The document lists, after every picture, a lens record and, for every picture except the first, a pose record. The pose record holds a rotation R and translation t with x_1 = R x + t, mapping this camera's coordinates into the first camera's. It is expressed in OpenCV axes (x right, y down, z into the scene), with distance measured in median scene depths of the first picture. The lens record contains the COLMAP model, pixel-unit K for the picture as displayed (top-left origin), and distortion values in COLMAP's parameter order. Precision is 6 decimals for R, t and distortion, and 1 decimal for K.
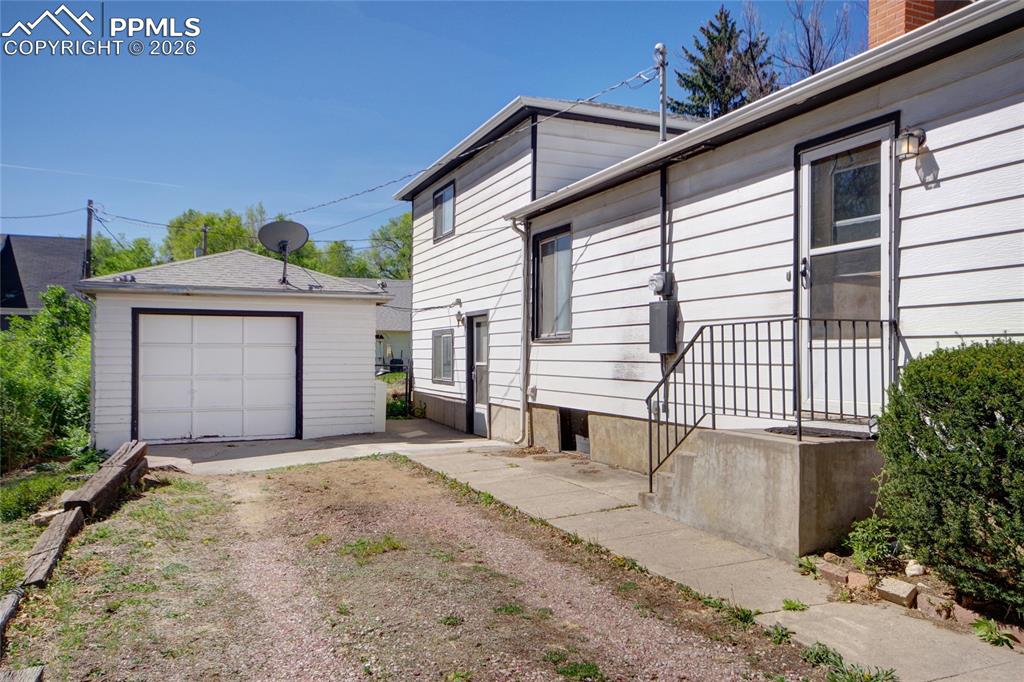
lens RADIAL K [[750.6, 0, 512.0], [0, 750.6, 341.0], [0, 0, 1]] dist [-0.008197, -0.001409]
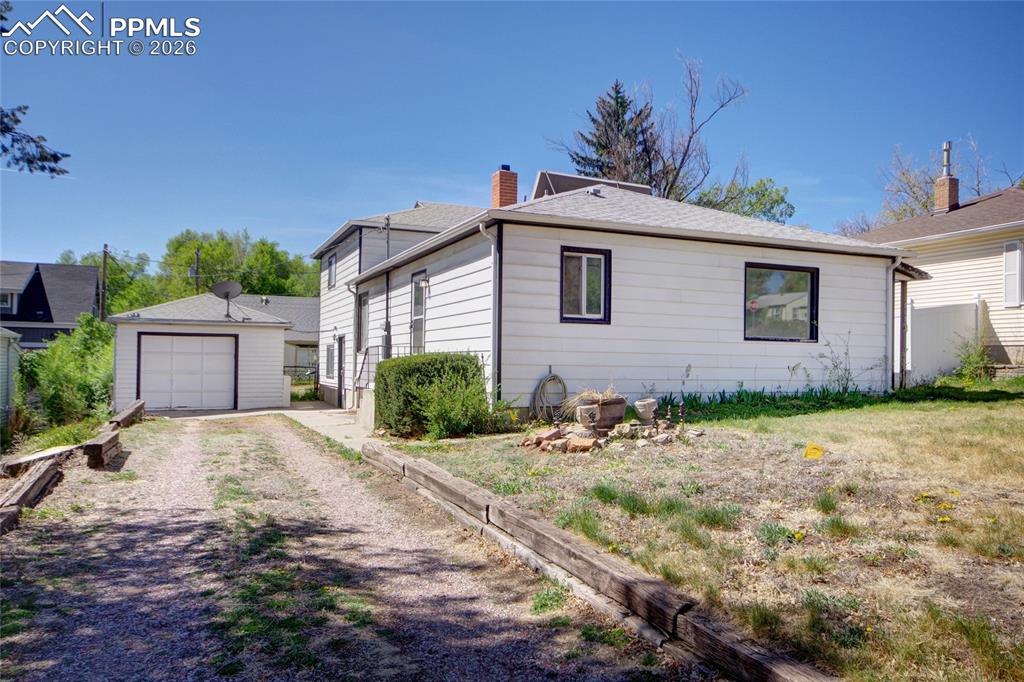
lens RADIAL K [[750.6, 0, 512.0], [0, 750.6, 341.0], [0, 0, 1]] dist [-0.008197, -0.001409]
pose [[0.999973, 0.007337, -0.000412, 0.334009], [-0.007341, 0.999907, -0.011488, -0.008154], [0.000328, 0.011491, 0.999934, -0.680004]]
